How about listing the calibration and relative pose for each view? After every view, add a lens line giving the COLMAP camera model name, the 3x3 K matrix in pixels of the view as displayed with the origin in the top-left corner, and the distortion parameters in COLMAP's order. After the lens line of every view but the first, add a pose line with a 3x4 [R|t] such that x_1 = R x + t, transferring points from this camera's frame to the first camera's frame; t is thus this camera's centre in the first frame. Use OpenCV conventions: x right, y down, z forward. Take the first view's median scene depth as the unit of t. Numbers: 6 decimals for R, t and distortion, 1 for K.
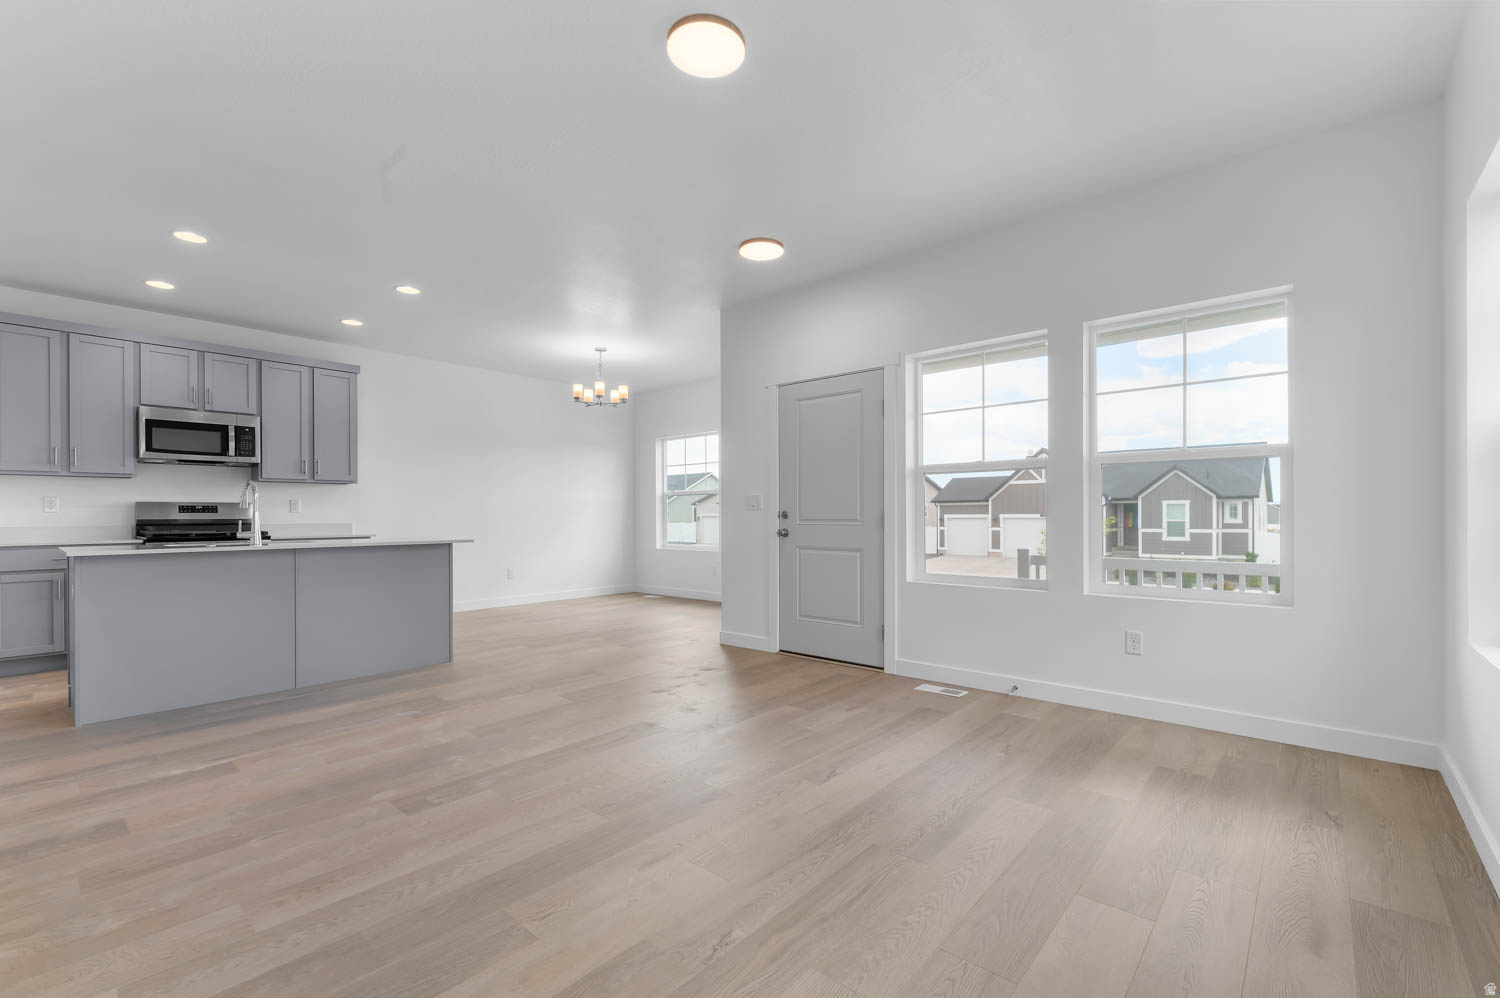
lens RADIAL K [[640.3, 0, 754.5], [0, 640.3, 502.0], [0, 0, 1]] dist [-0.005281, 0.000055]
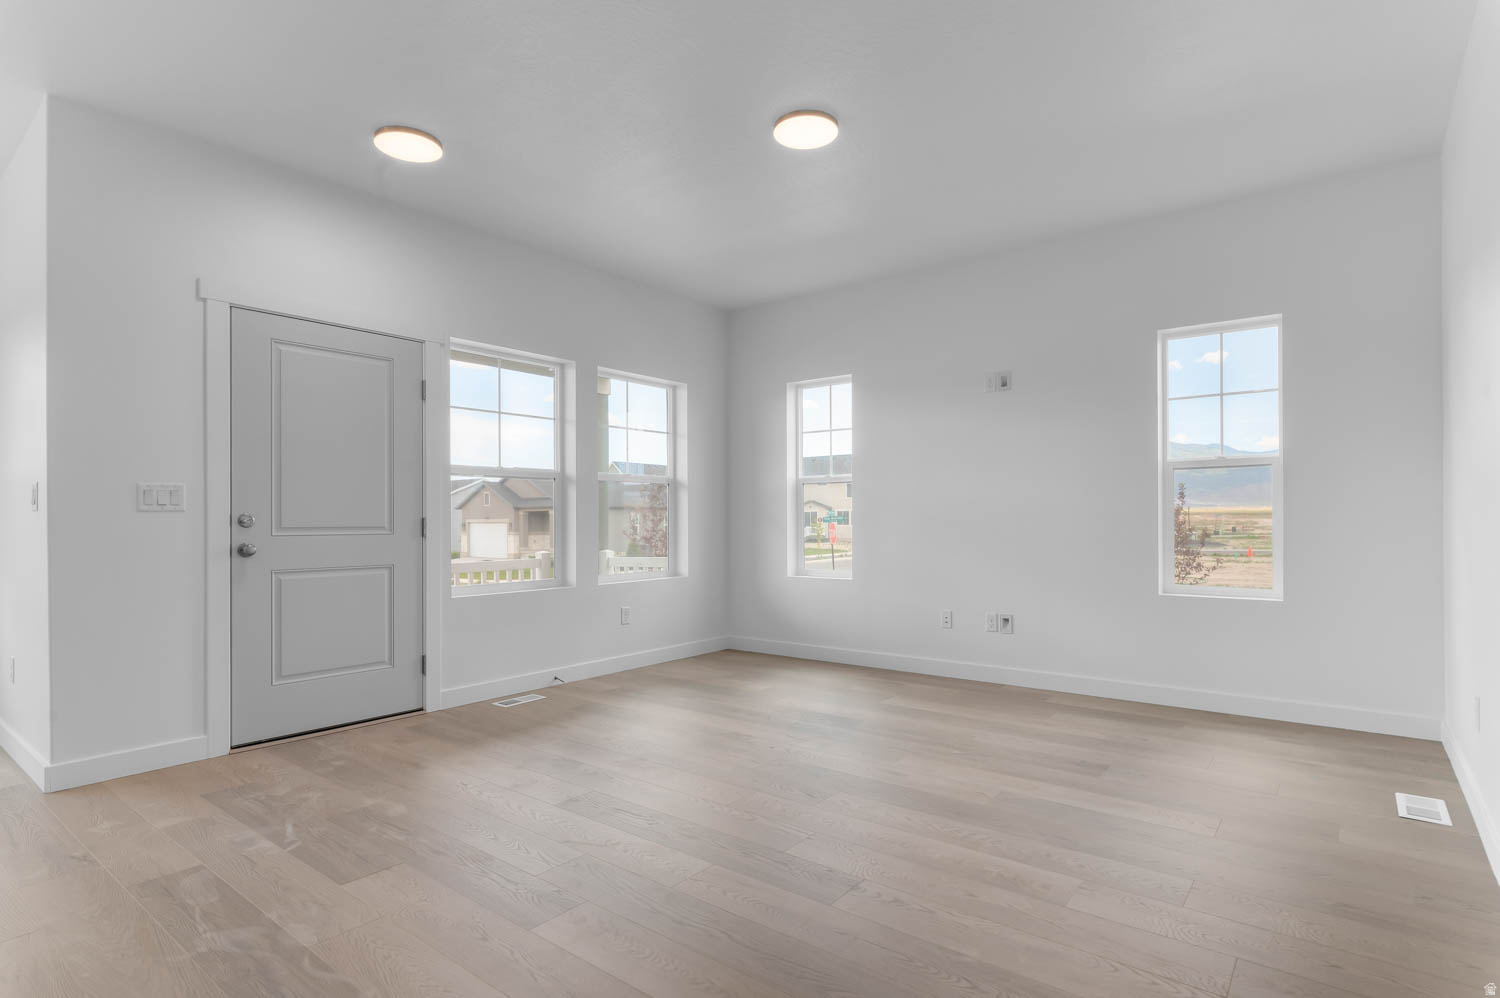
lens RADIAL K [[772.1, 0, 750.4], [0, 772.1, 509.0], [0, 0, 1]] dist [-0.005870, -0.000333]
pose [[-0.048289, 0.018389, 0.998664, -0.704202], [-0.016197, 0.999685, -0.019191, 0.014864], [-0.998702, -0.017102, -0.047976, 0.550131]]
